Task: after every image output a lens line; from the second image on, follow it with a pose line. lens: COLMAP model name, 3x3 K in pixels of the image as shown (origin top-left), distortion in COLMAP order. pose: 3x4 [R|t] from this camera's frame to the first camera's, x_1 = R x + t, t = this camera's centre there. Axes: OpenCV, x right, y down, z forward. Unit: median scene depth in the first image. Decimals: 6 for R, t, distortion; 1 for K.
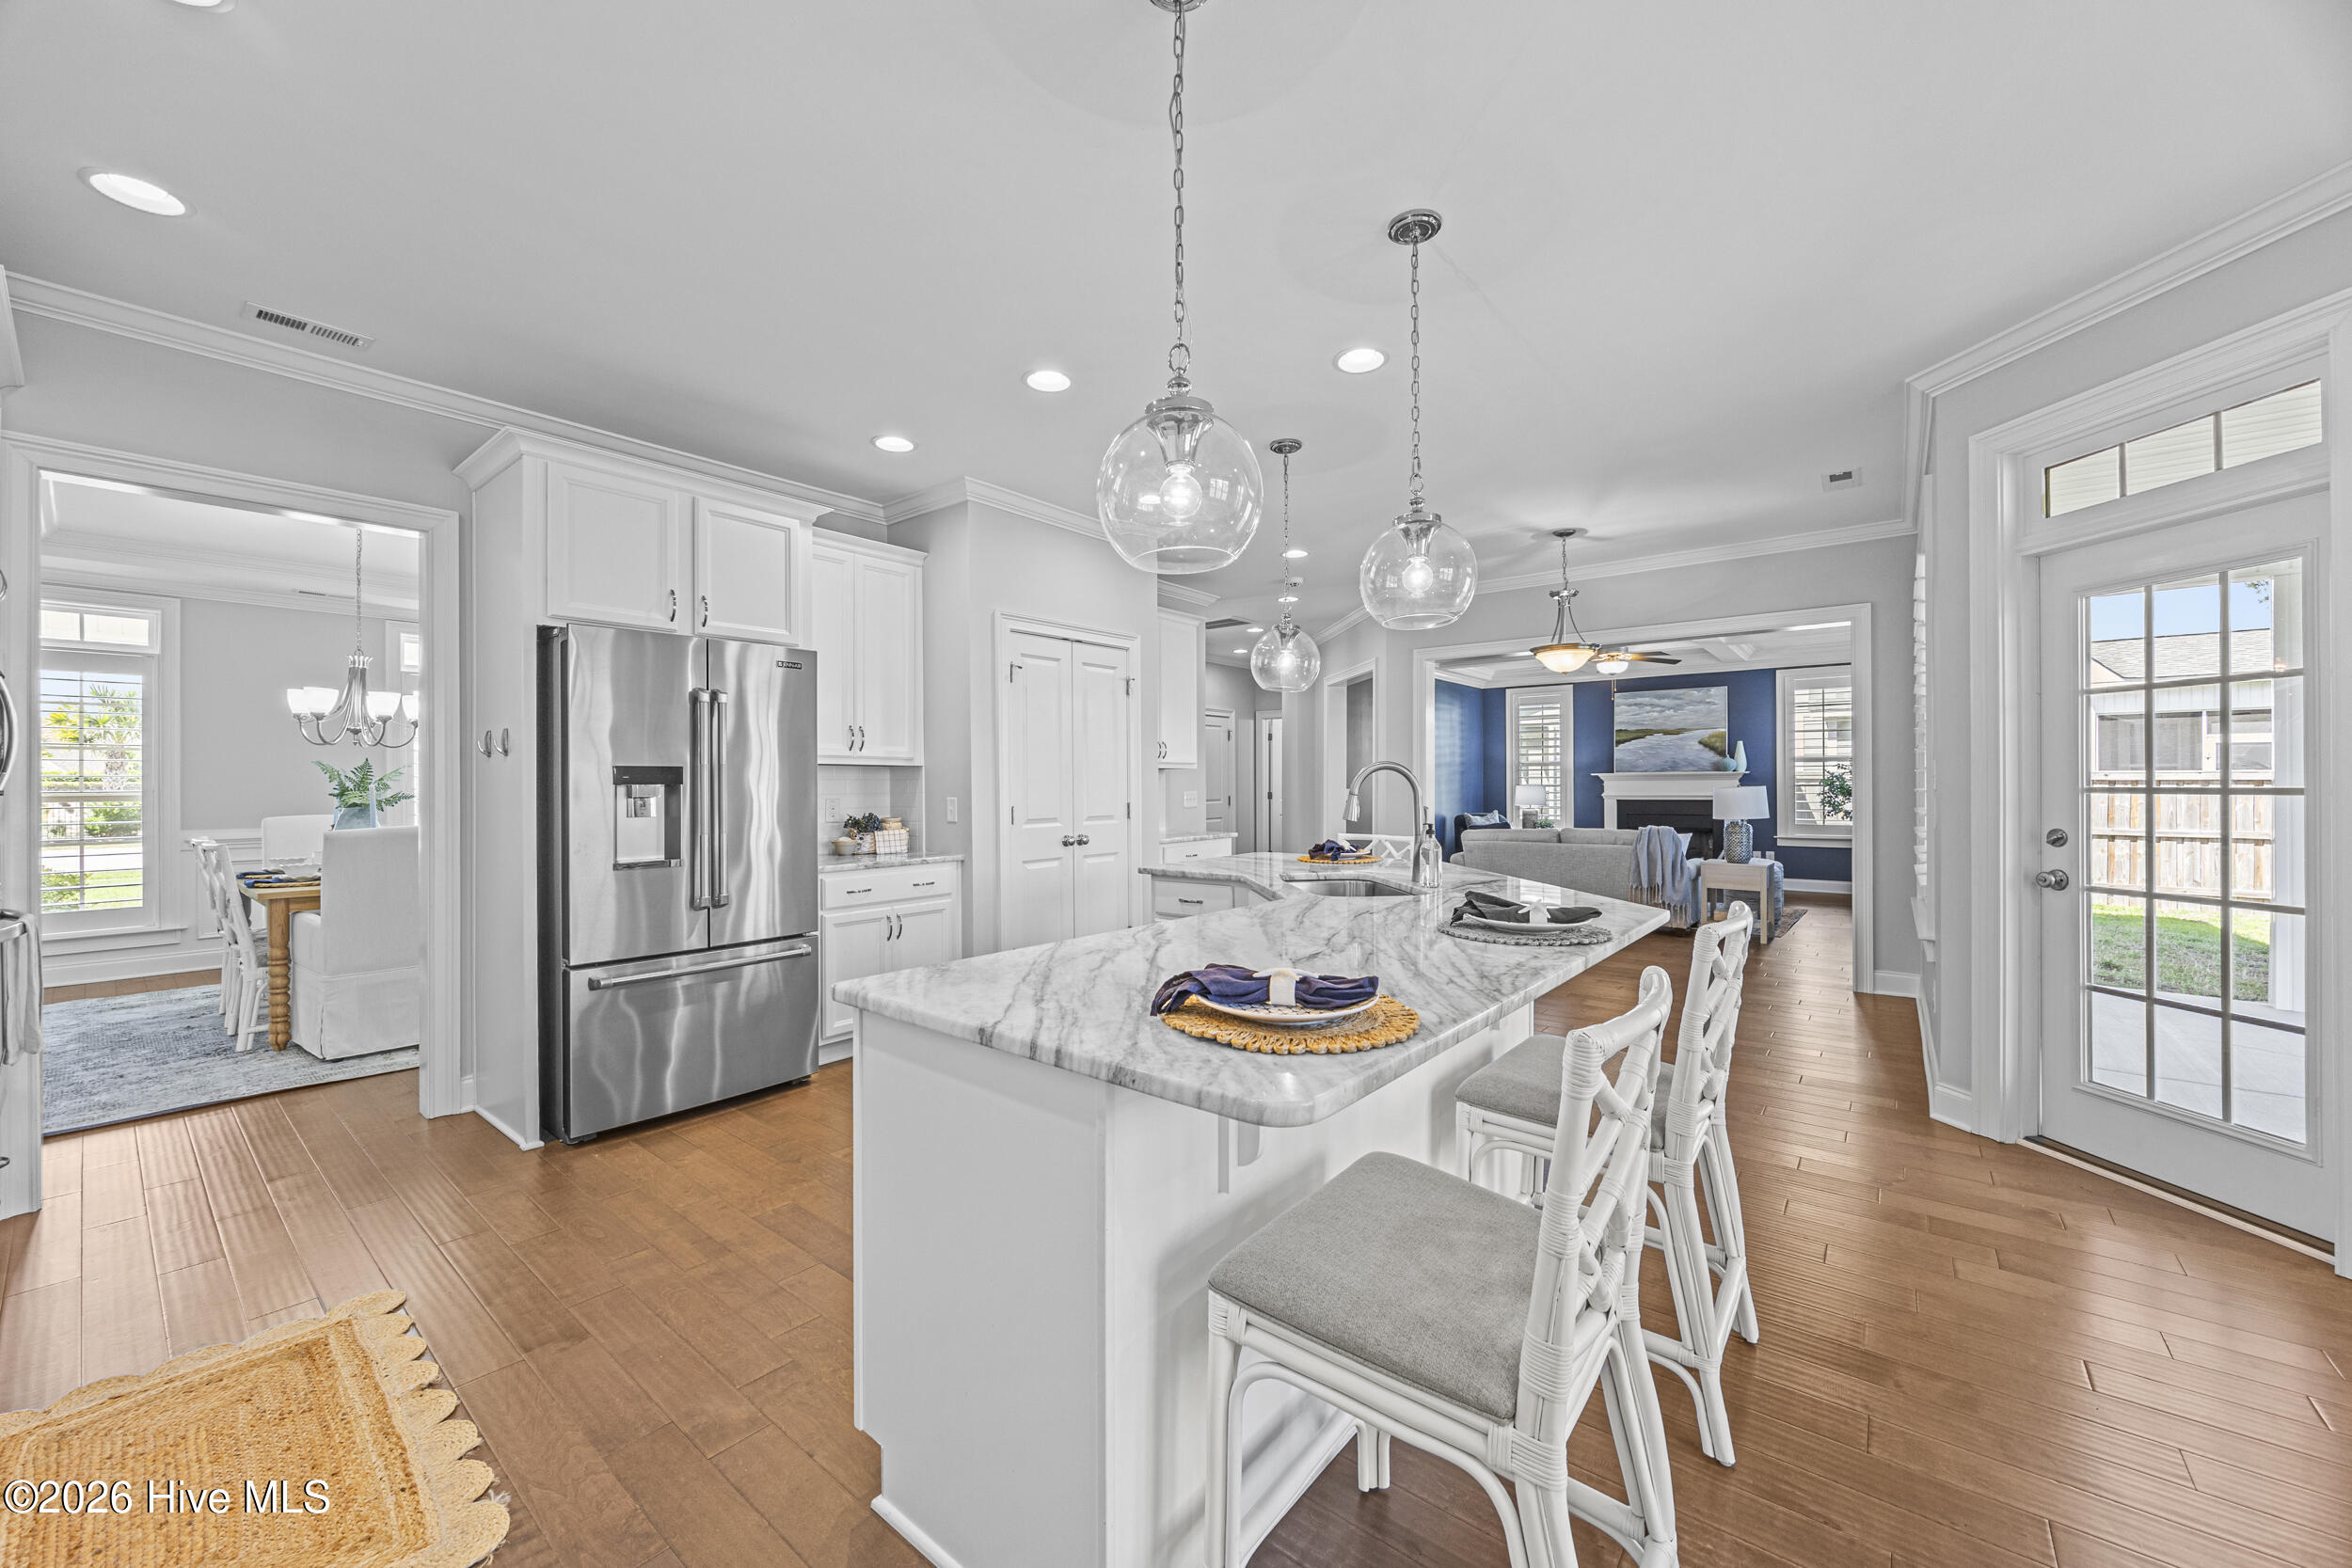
lens RADIAL K [[891.3, 0, 1155.4], [0, 891.3, 781.8], [0, 0, 1]] dist [-0.001951, -0.001518]
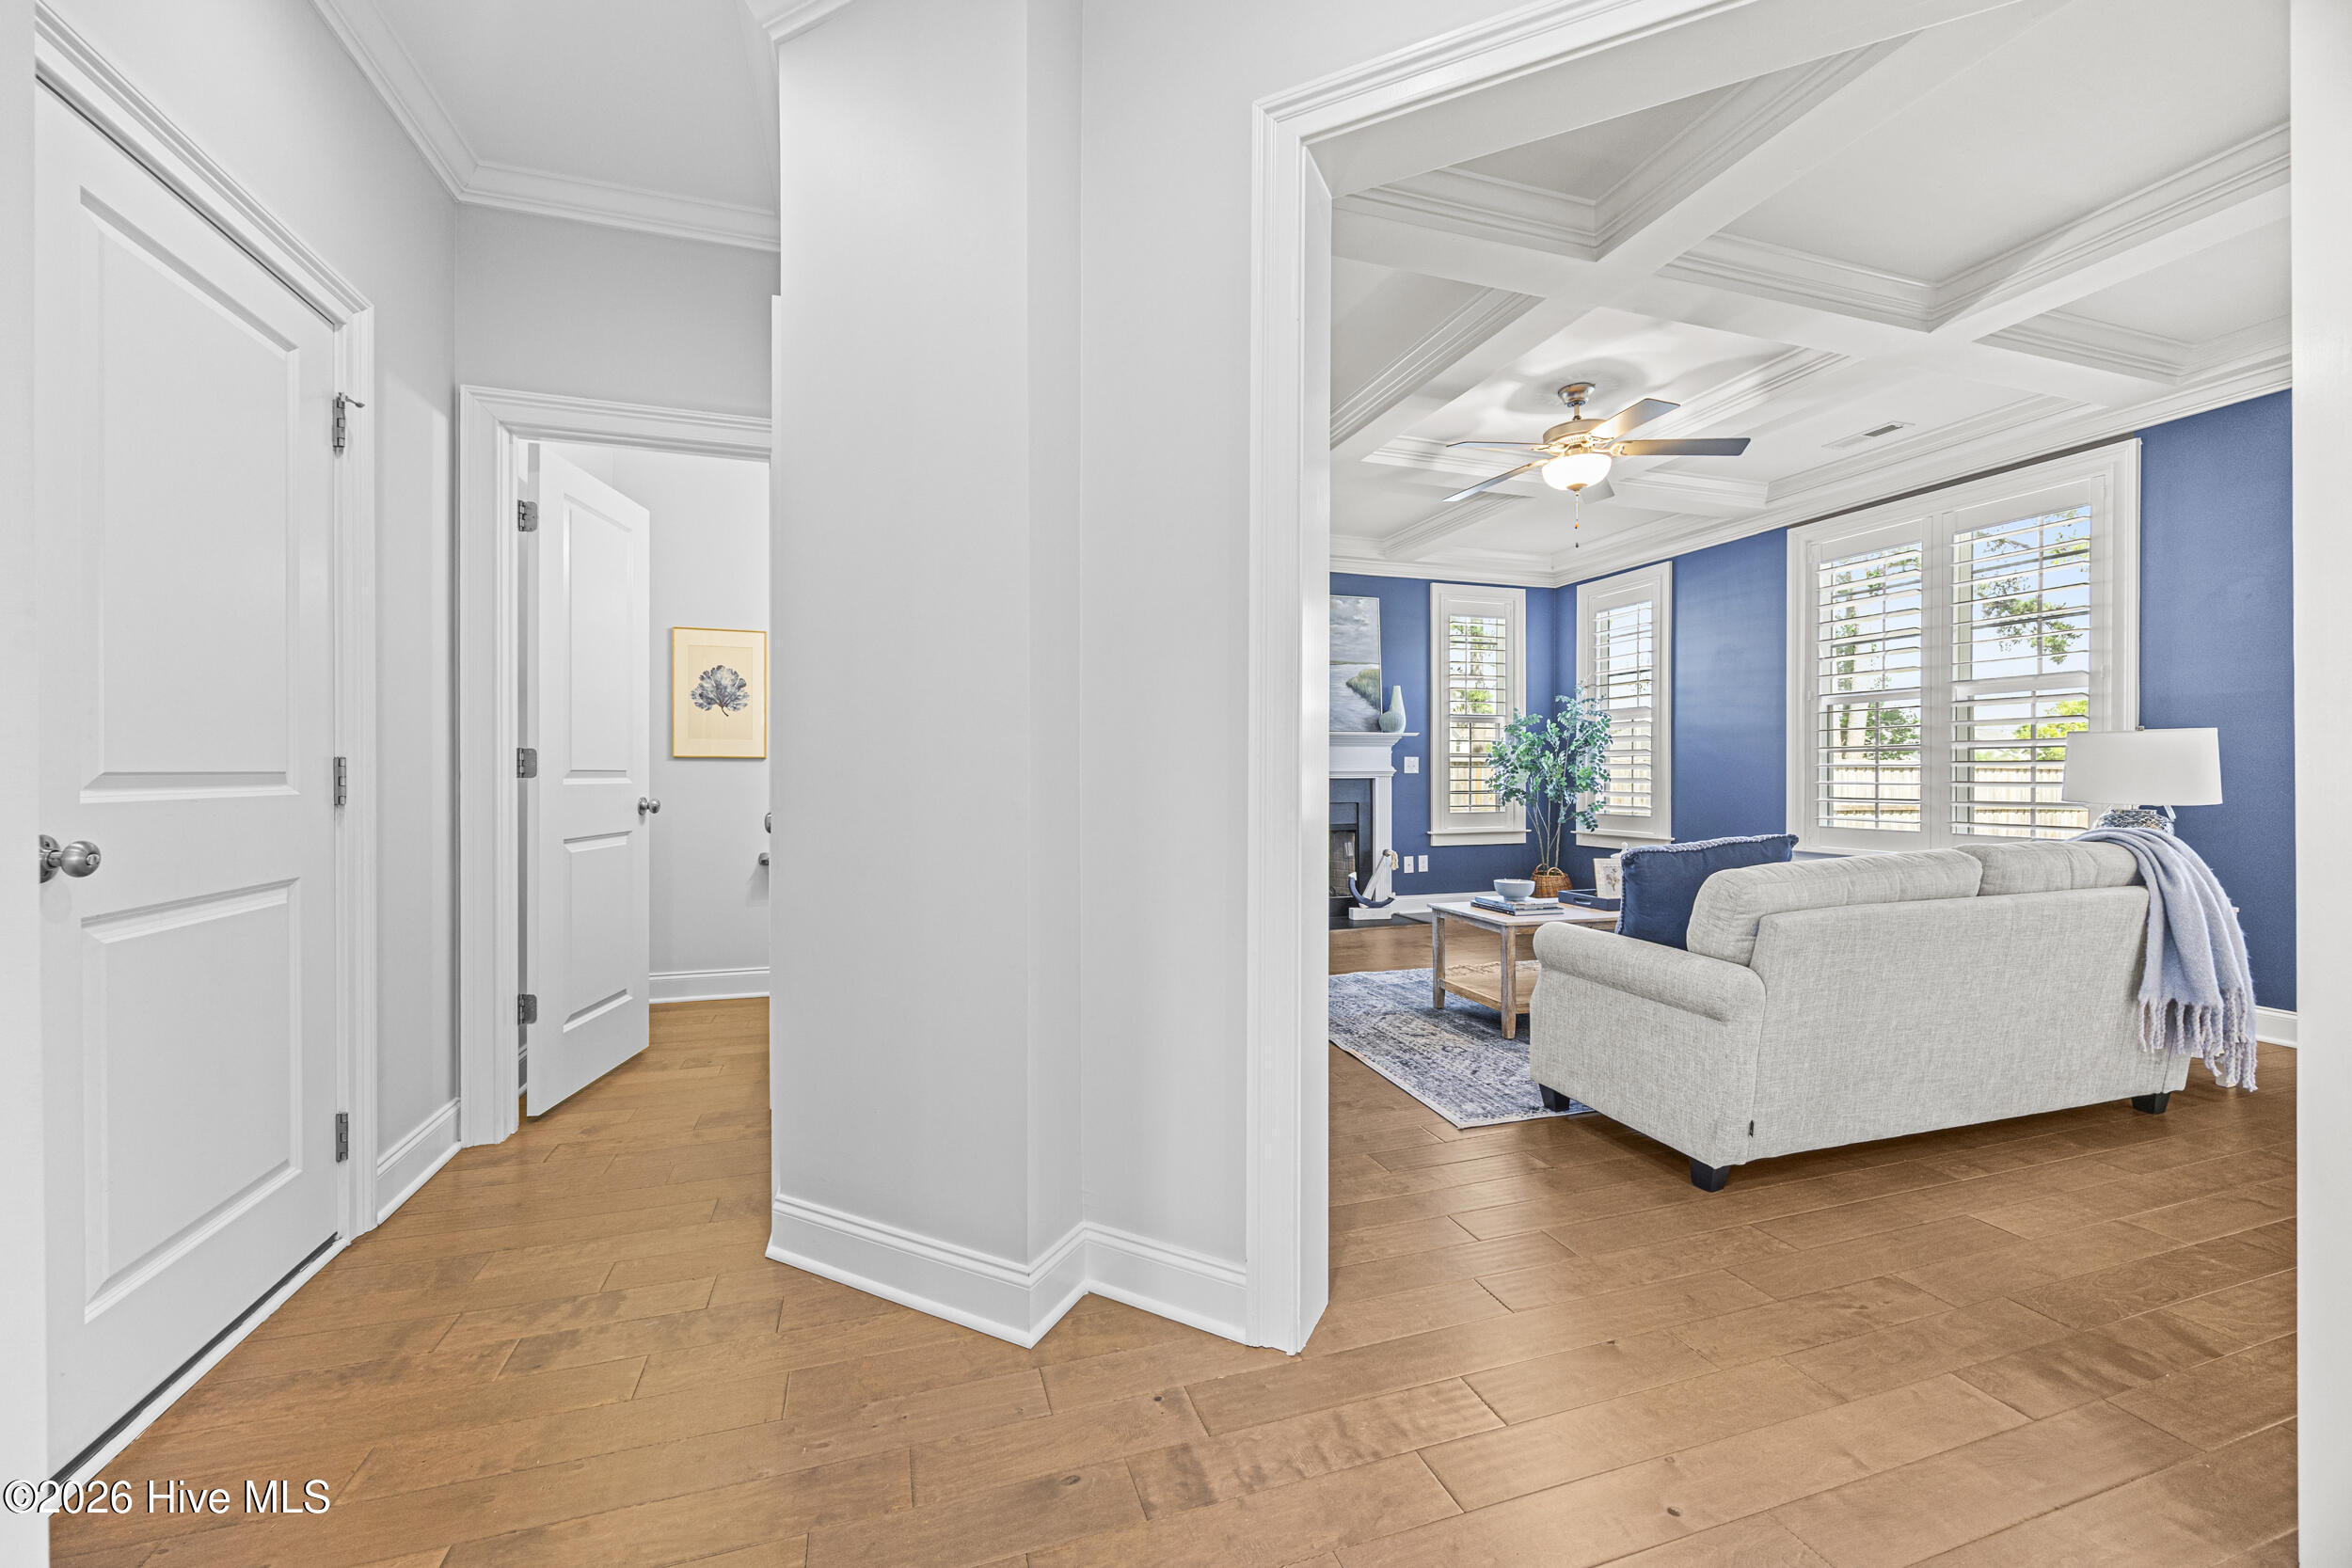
lens RADIAL K [[891.3, 0, 1154.7], [0, 891.3, 784.2], [0, 0, 1]] dist [-0.001951, -0.001518]
pose [[0.542934, -0.005536, 0.839757, 0.056346], [0.001752, 0.999984, 0.005459, 0.051160], [-0.839774, -0.001492, 0.542935, 1.923883]]
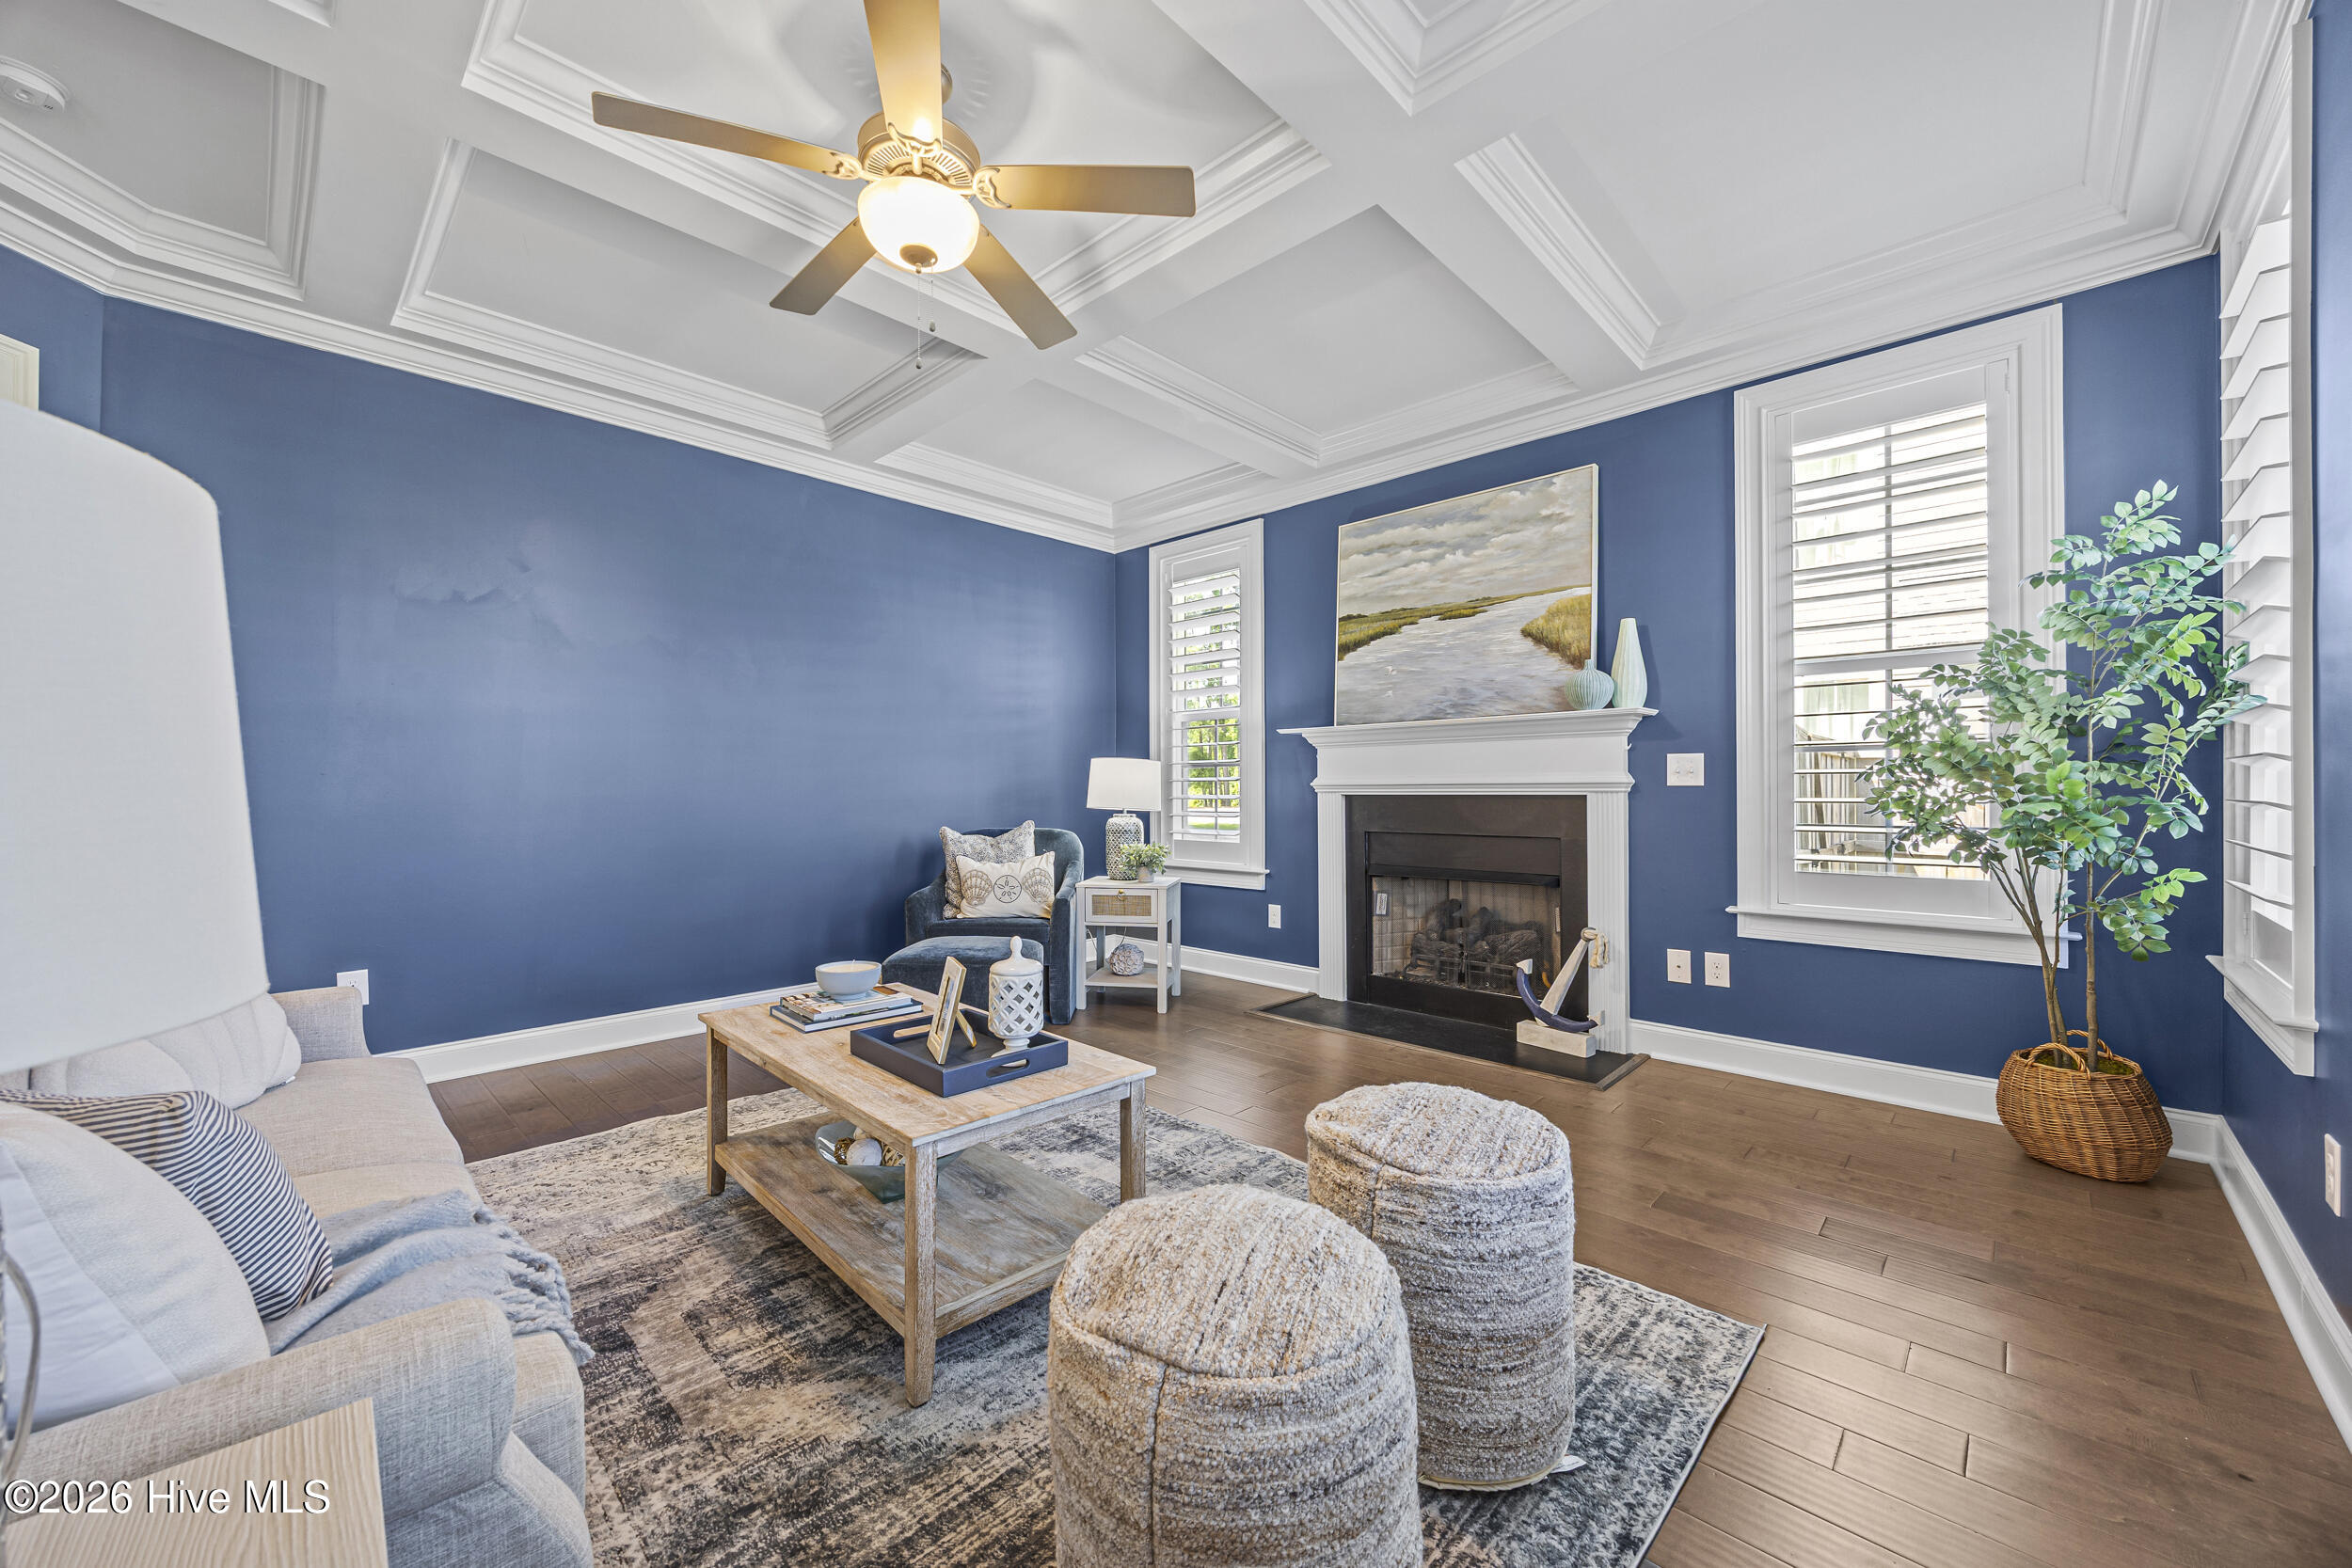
lens RADIAL K [[891.3, 0, 1155.0], [0, 891.3, 784.3], [0, 0, 1]] dist [-0.001951, -0.001518]
pose [[0.997377, 0.000455, -0.072384, 1.211879], [-0.000677, 0.999995, -0.003046, 0.042724], [0.072382, 0.003087, 0.997372, 1.572449]]
